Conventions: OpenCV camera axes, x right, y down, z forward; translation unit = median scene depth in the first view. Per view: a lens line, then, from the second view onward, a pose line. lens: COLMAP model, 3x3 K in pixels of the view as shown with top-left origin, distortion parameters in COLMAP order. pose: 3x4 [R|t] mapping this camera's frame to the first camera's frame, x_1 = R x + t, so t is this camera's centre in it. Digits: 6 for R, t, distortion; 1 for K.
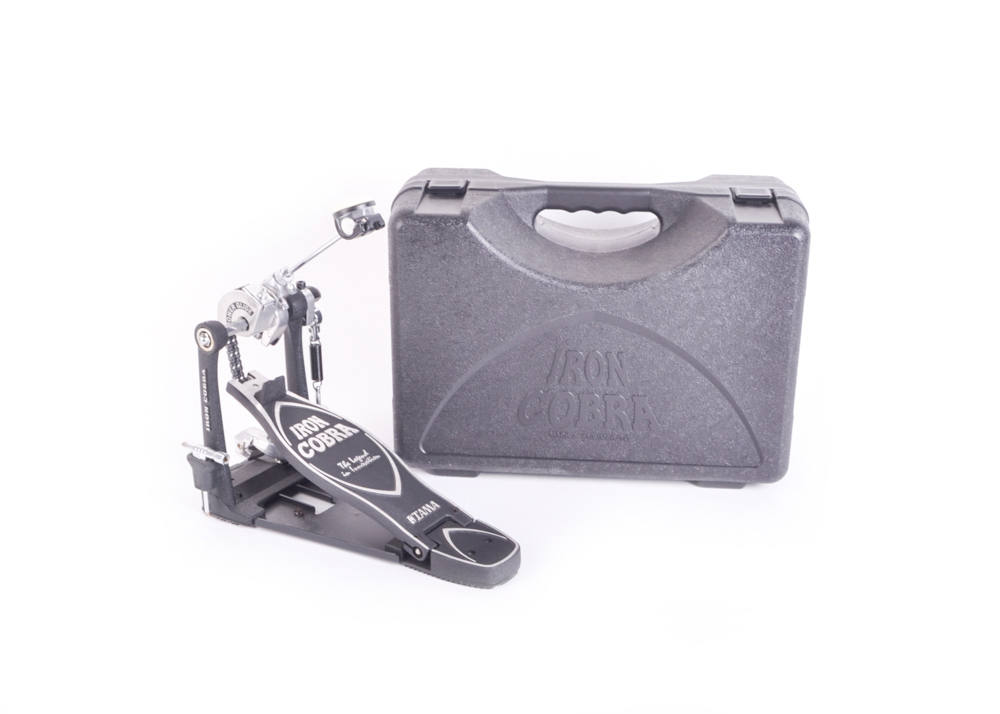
lens RADIAL K [[1198.8, 0, 500.0], [0, 1198.8, 357.0], [0, 0, 1]] dist [-0.162344, -0.005863]
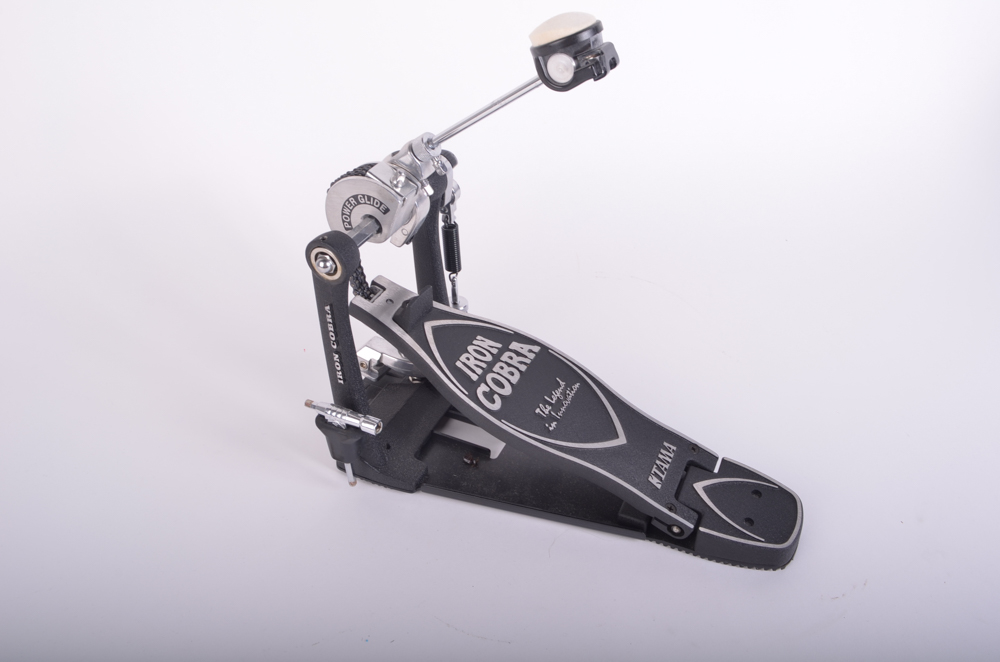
lens RADIAL K [[760.7, 0, 500.0], [0, 760.7, 331.0], [0, 0, 1]] dist [-0.205805, -0.000518]
pose [[0.988760, -0.112584, 0.098382, -0.194084], [0.082050, 0.958669, 0.272437, -0.080888], [-0.124988, -0.261303, 0.957131, 0.573344]]
